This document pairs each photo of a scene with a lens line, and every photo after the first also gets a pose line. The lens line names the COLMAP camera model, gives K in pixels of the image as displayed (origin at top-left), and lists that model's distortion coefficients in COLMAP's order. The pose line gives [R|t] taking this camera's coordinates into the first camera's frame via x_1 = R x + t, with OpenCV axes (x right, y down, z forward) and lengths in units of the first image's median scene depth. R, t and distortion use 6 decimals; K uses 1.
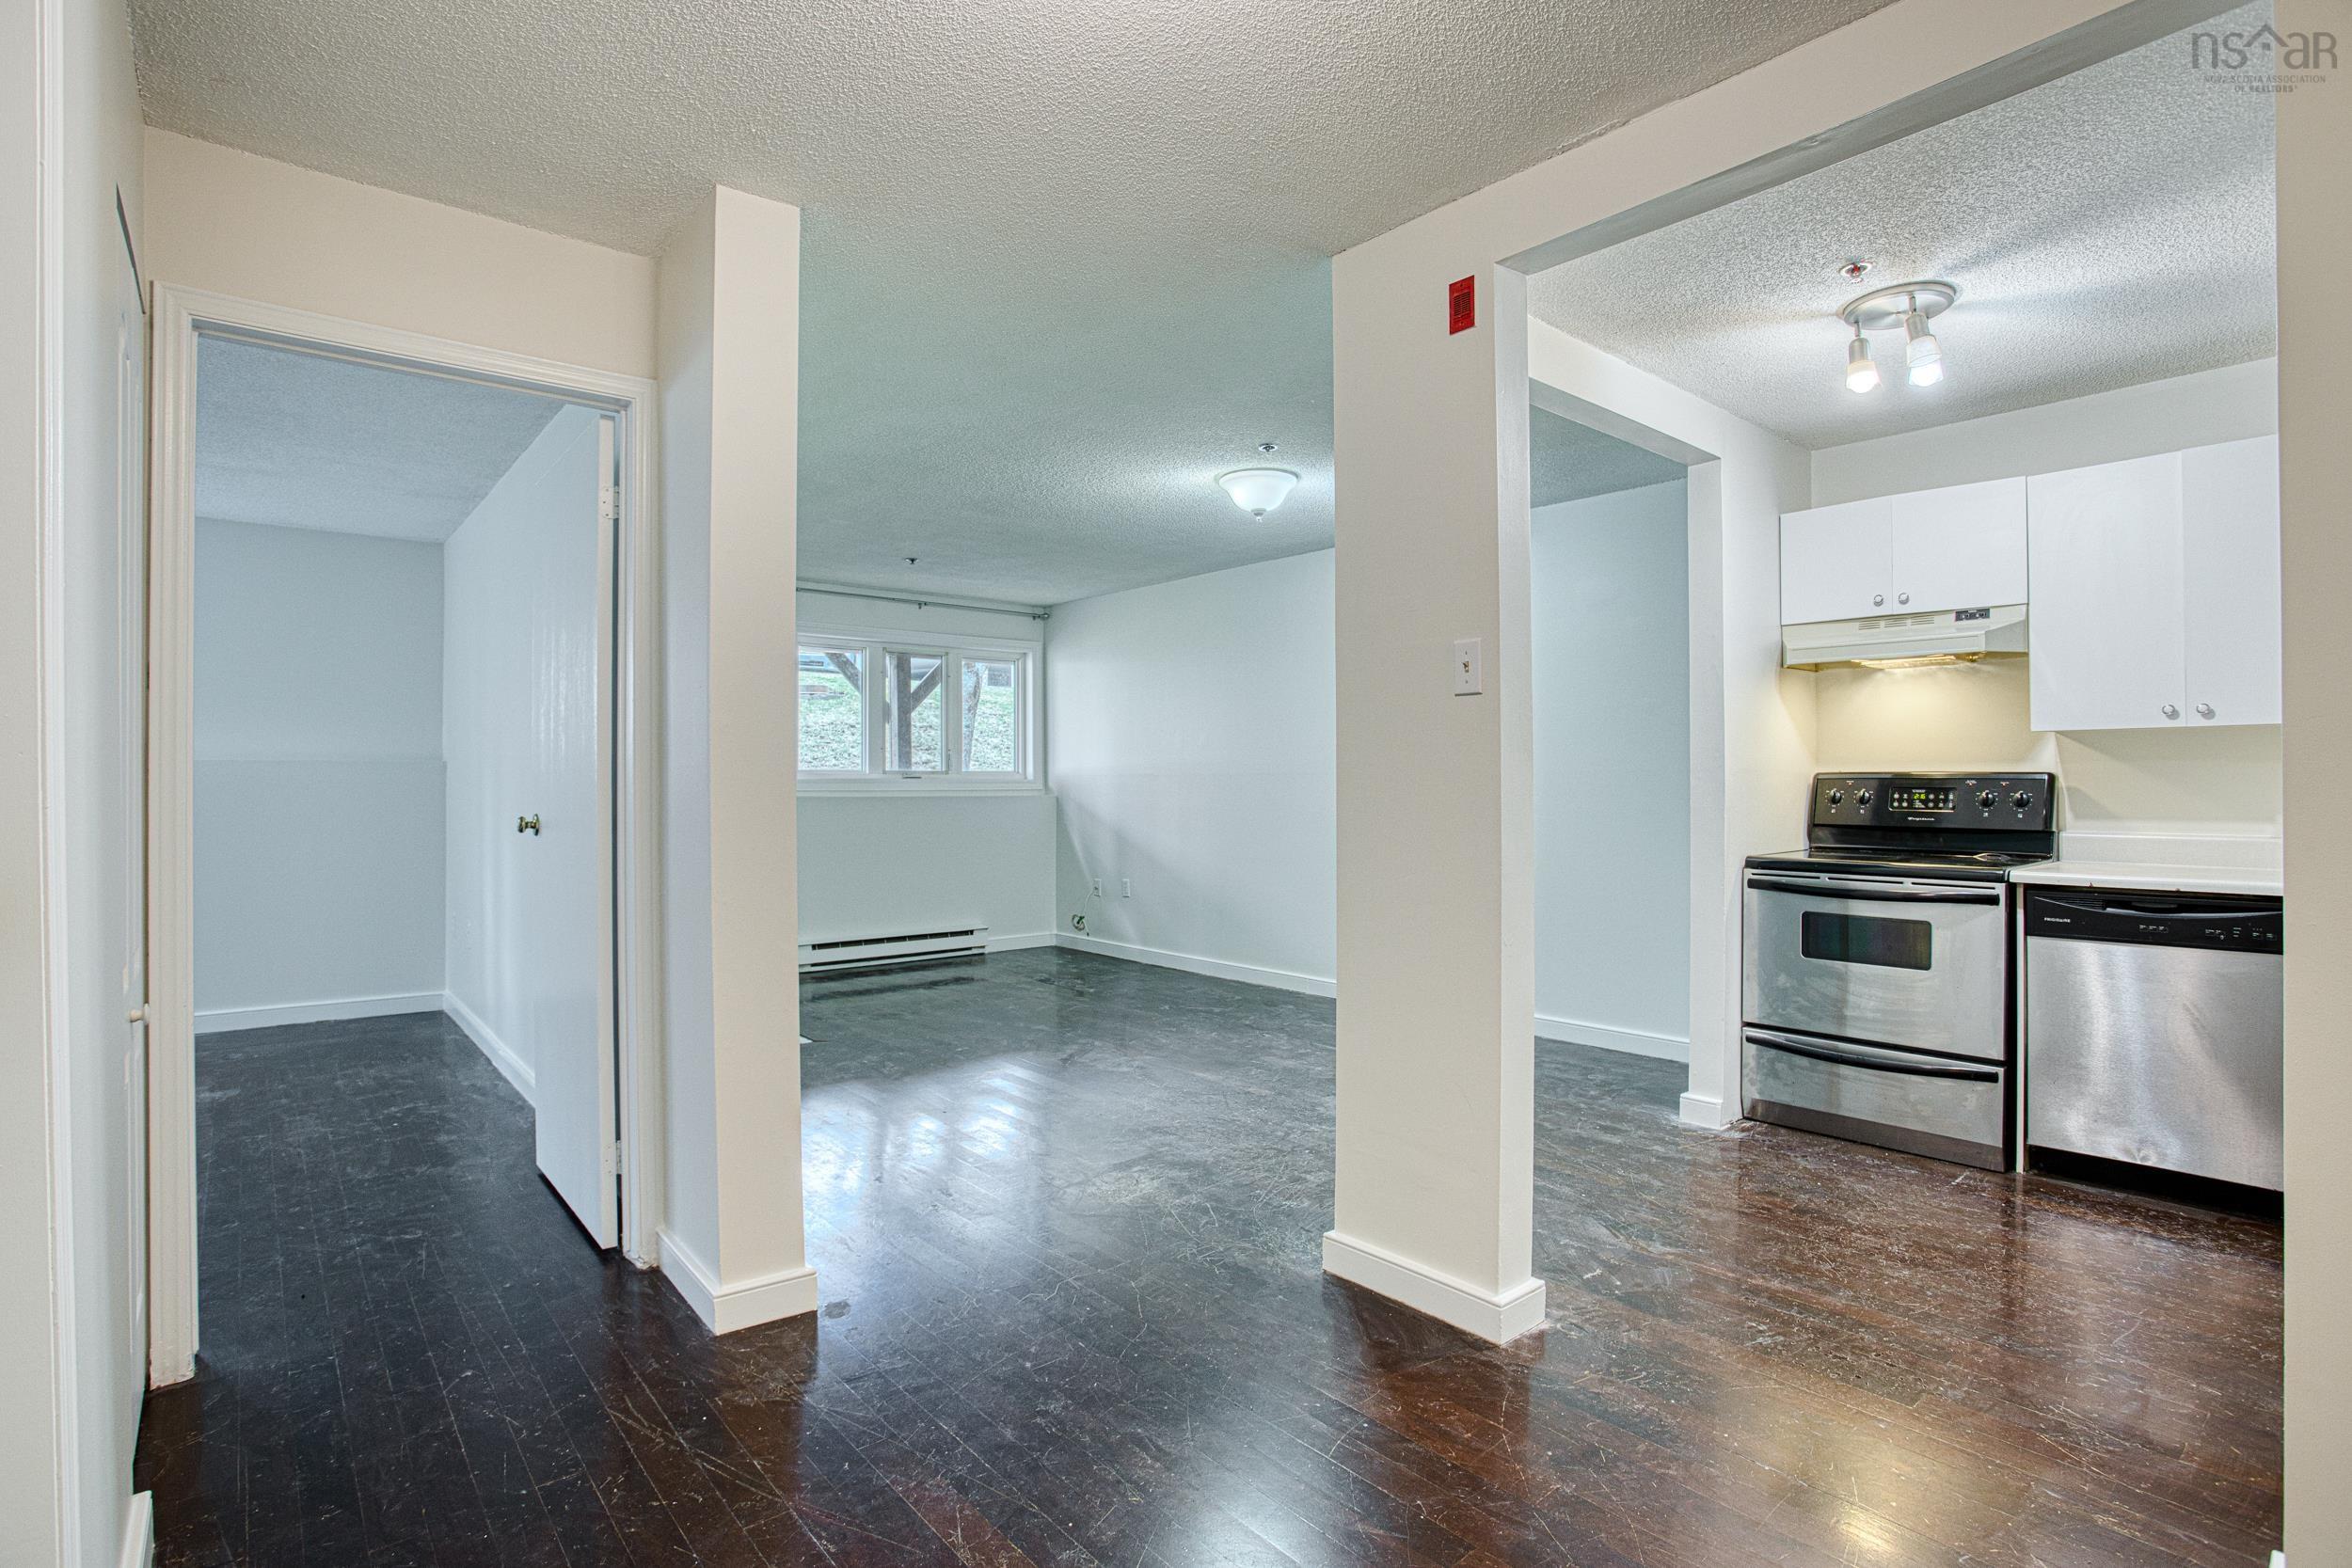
lens RADIAL K [[1160.0, 0, 1168.5], [0, 1160.0, 776.2], [0, 0, 1]] dist [-0.069516, 0.028880]
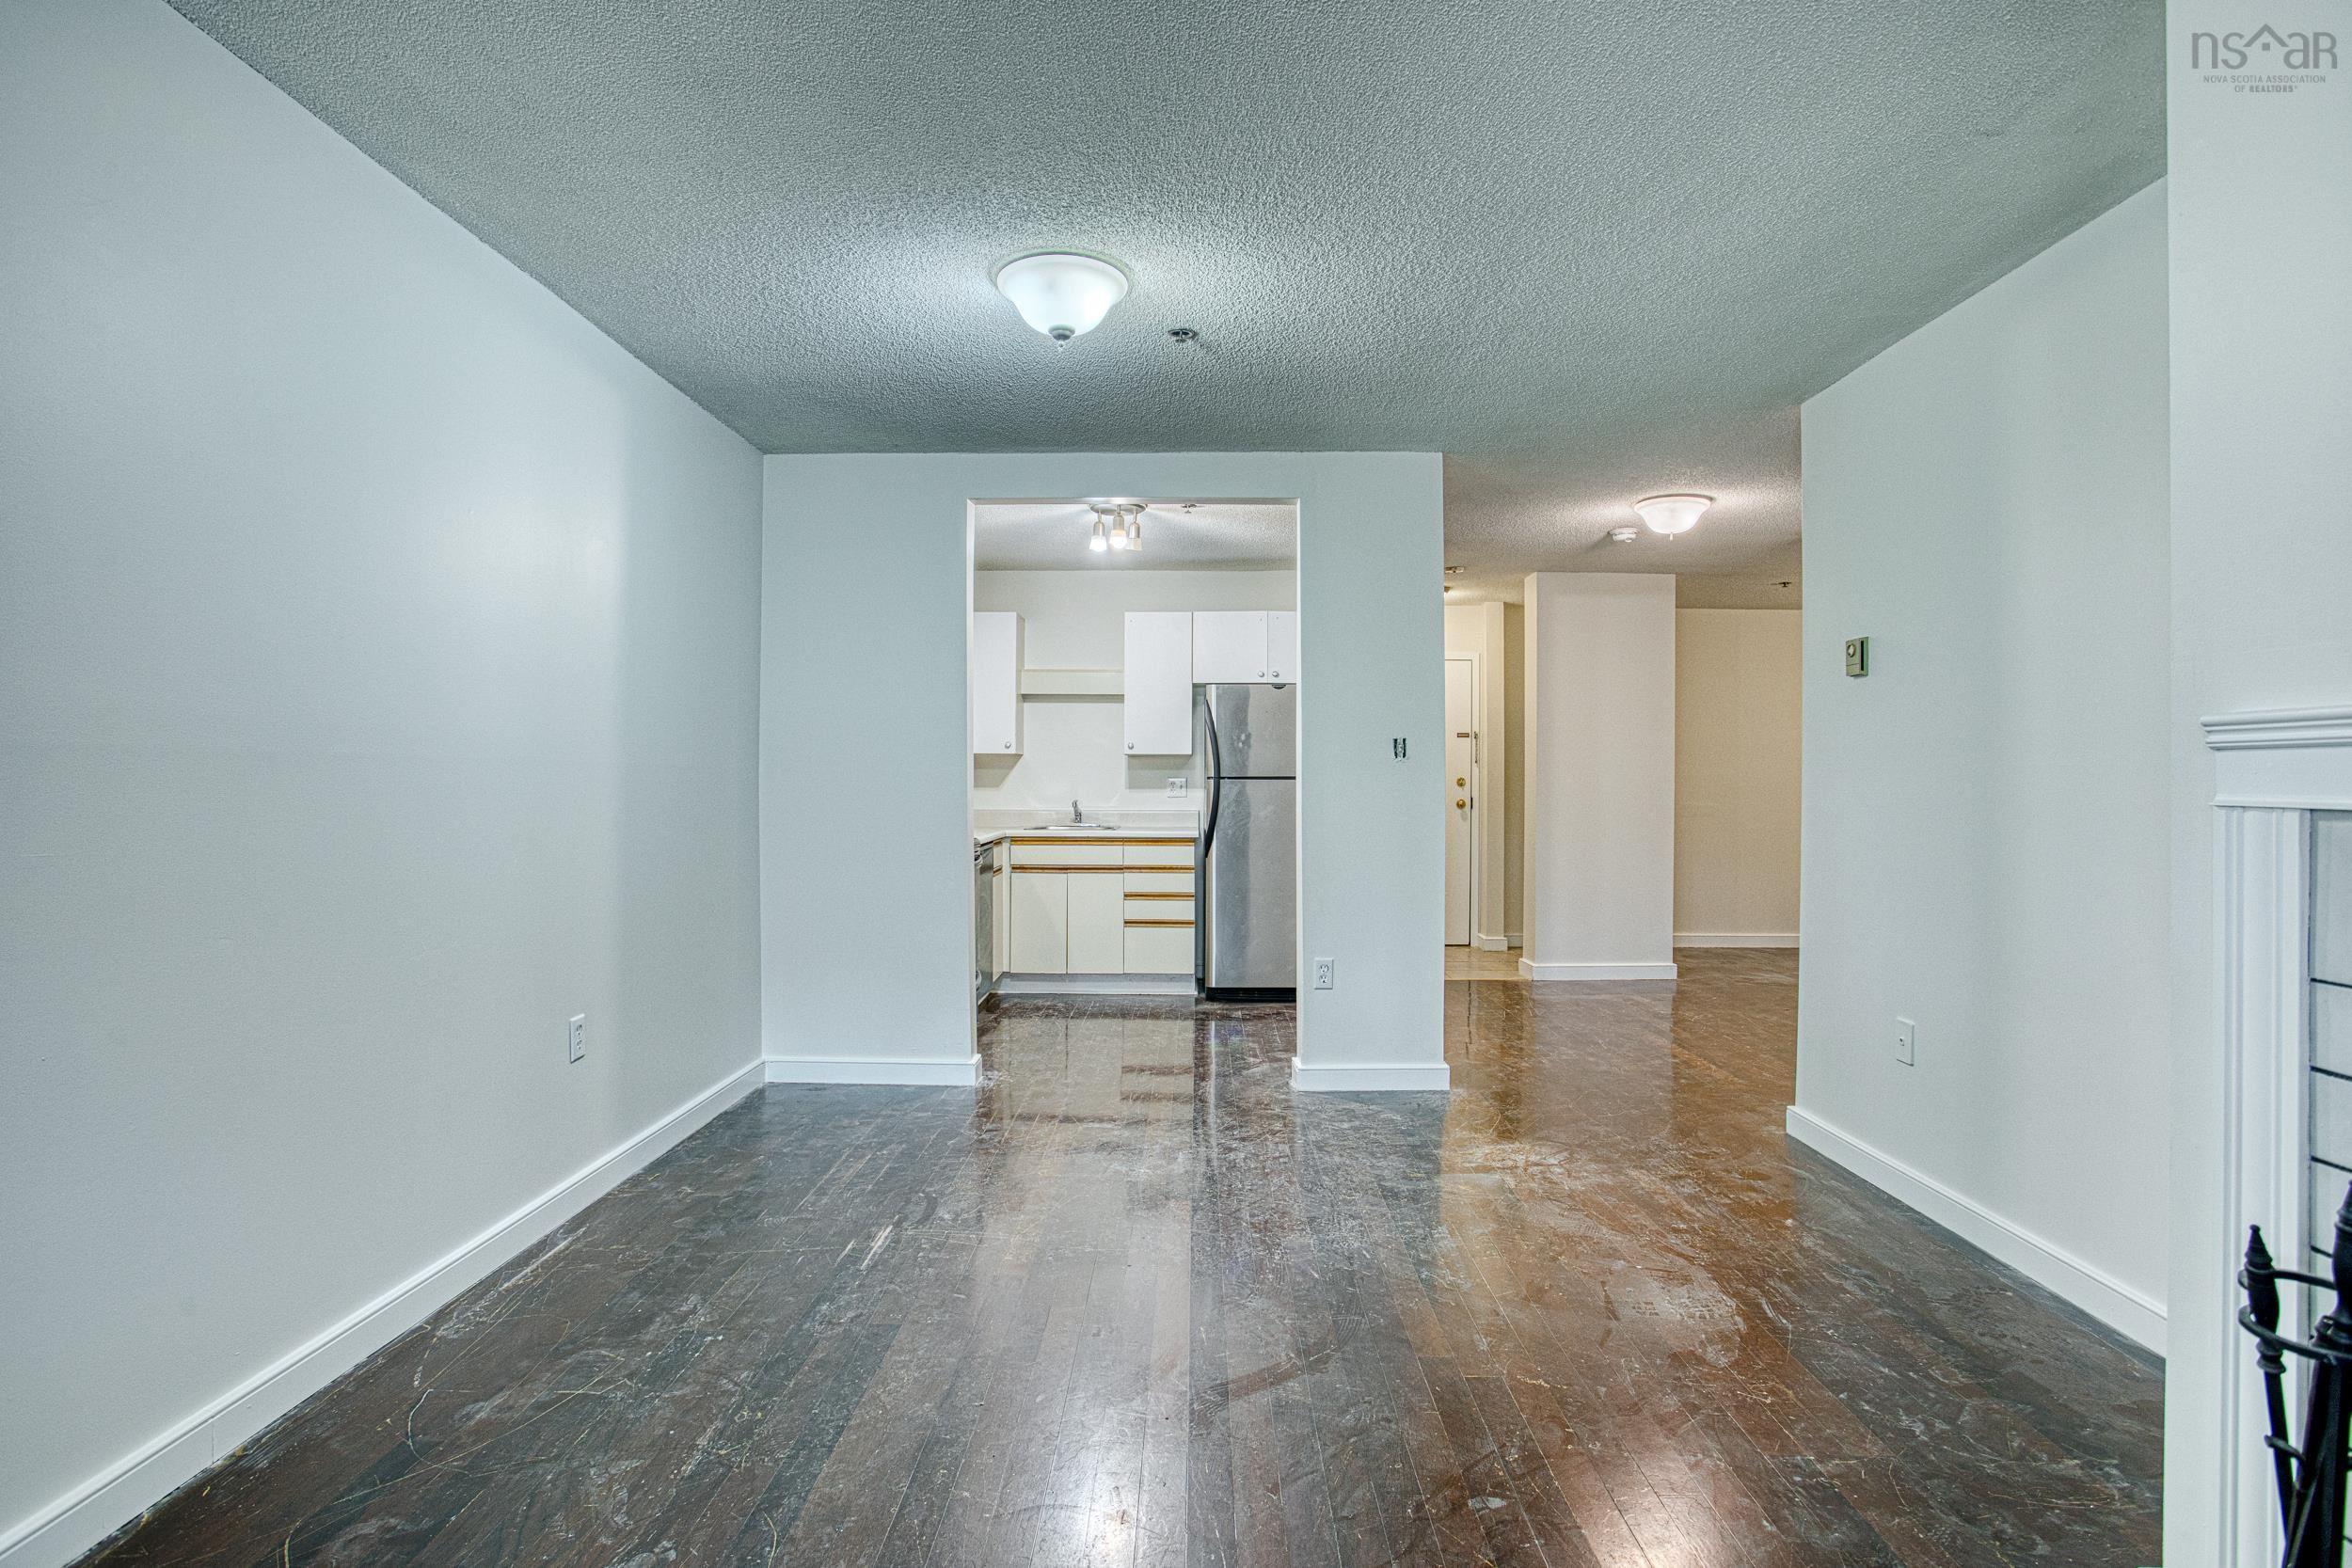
lens RADIAL K [[1160.0, 0, 1184.4], [0, 1160.0, 773.9], [0, 0, 1]] dist [-0.069516, 0.028880]
pose [[-0.760363, 0.002446, 0.649494, -0.444274], [-0.006849, 0.999907, -0.011784, 0.009556], [-0.649462, -0.013409, -0.760276, 1.750337]]
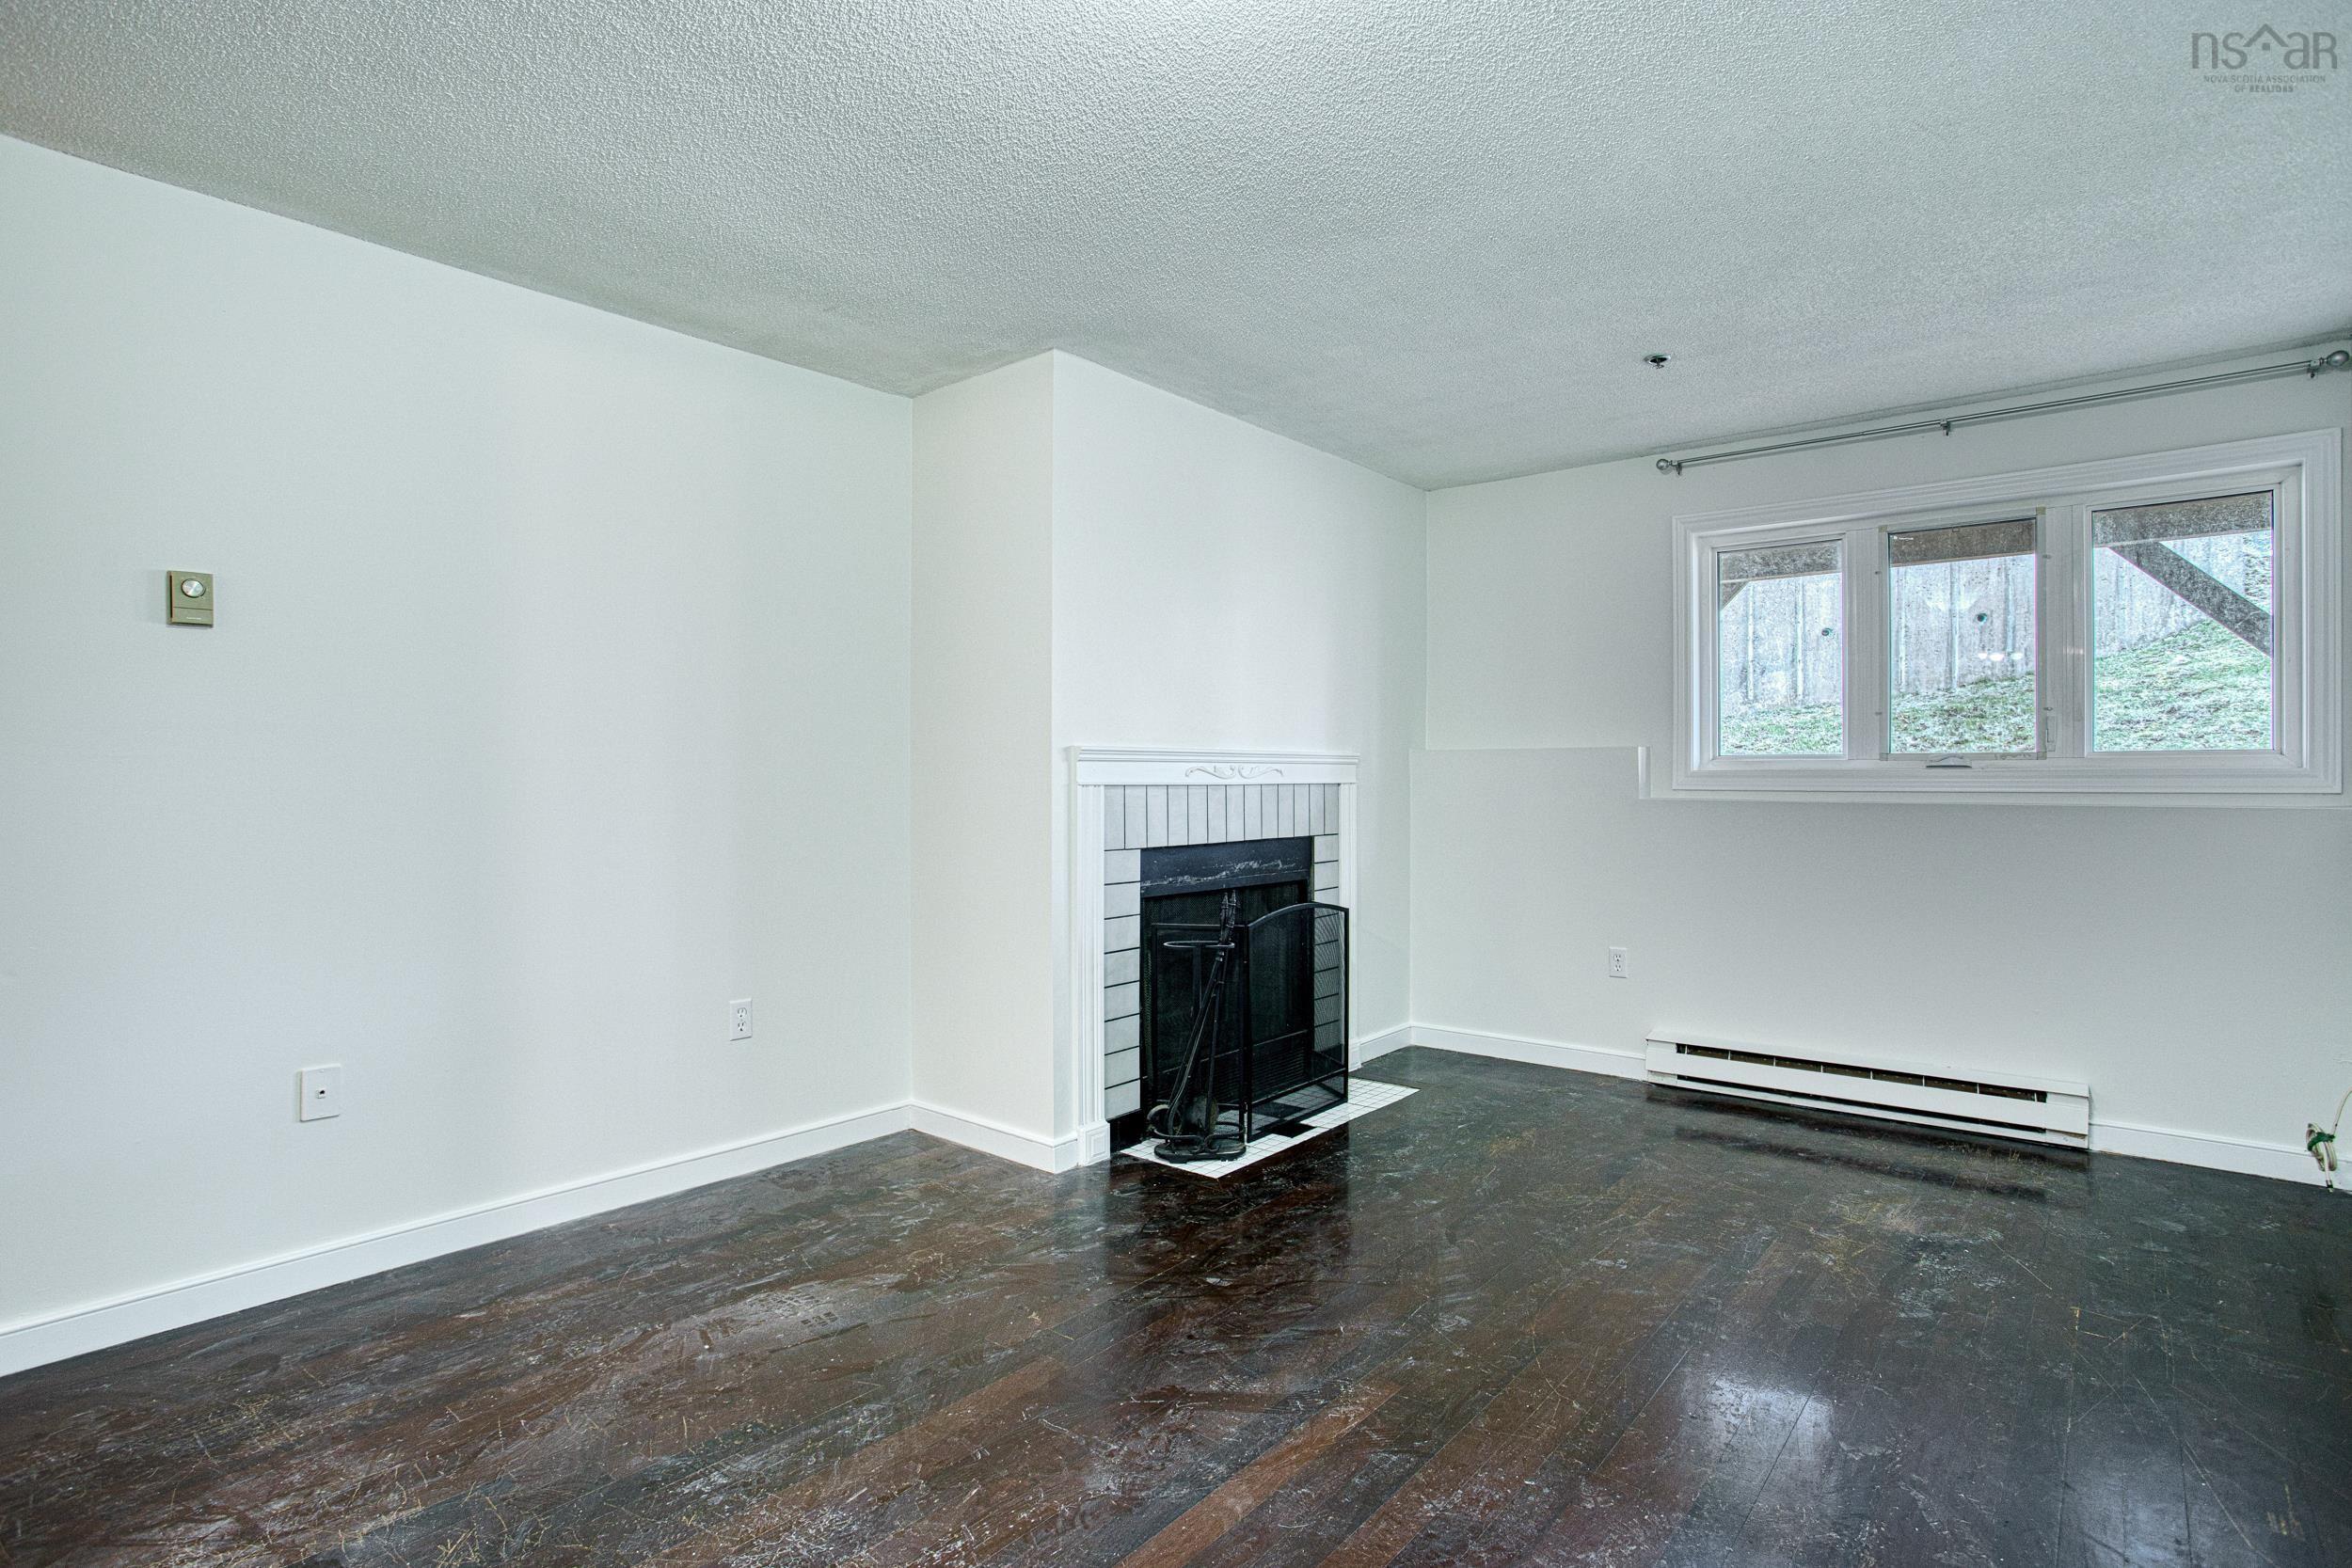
lens RADIAL K [[1160.0, 0, 1173.7], [0, 1160.0, 773.0], [0, 0, 1]] dist [-0.069516, 0.028880]
pose [[0.170984, -0.003159, -0.985269, 0.437347], [0.005762, 0.999981, -0.002207, 0.006485], [0.985257, -0.005299, 0.170999, 1.162796]]
